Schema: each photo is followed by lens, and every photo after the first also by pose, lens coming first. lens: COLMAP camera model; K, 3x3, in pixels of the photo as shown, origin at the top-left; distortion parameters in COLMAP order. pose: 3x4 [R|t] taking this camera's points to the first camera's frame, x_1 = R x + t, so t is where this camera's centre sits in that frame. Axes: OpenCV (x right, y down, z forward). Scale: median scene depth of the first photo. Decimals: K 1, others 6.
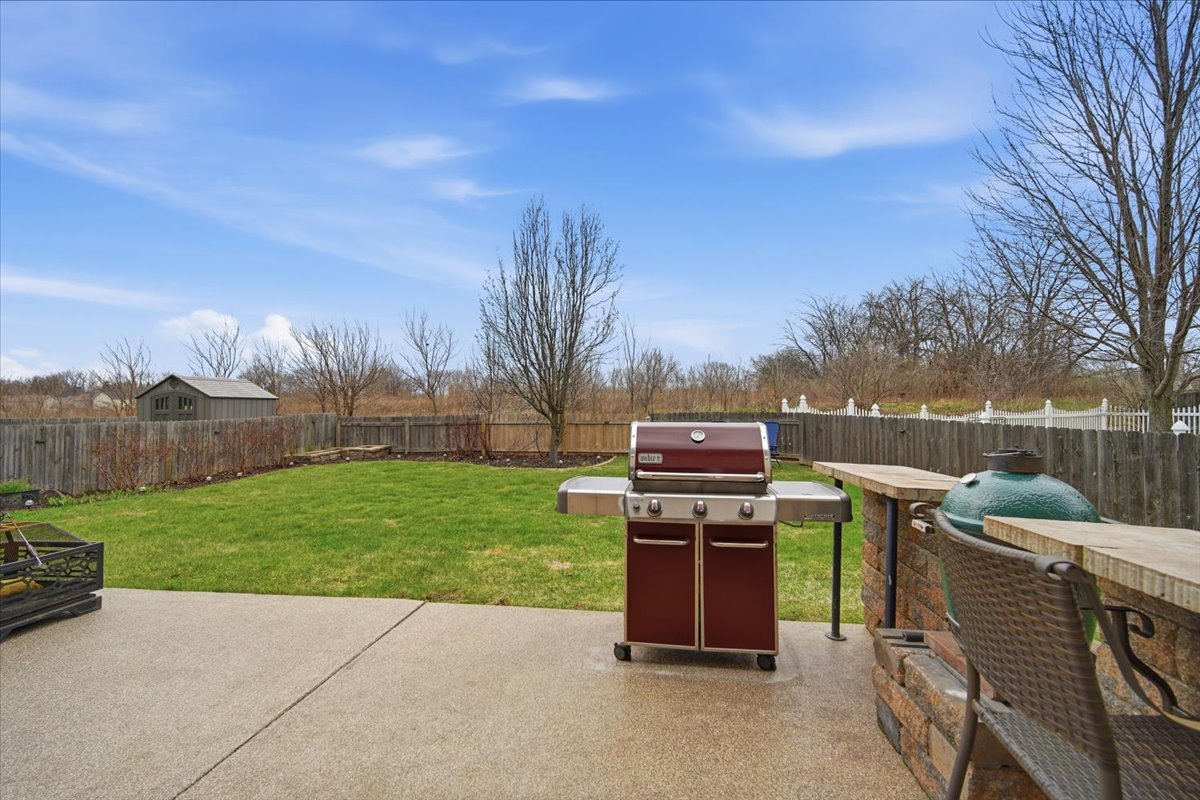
lens RADIAL K [[528.4, 0, 600.0], [0, 528.4, 400.0], [0, 0, 1]] dist [-0.013784, 0.000069]
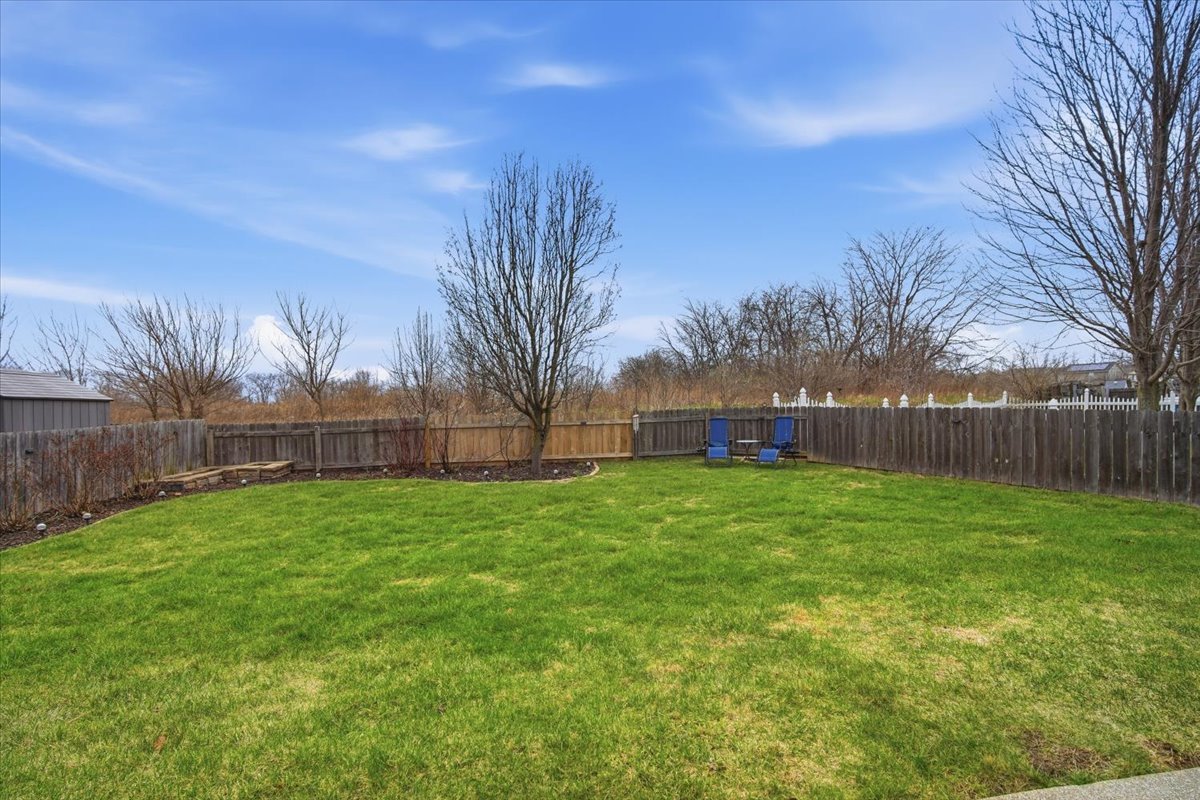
lens RADIAL K [[537.0, 0, 600.0], [0, 537.0, 400.0], [0, 0, 1]] dist [-0.017828, 0.000037]
pose [[0.959051, -0.012428, 0.282960, -0.205527], [0.014042, 0.999895, -0.003677, 0.008778], [-0.282885, 0.007500, 0.959125, 0.157480]]
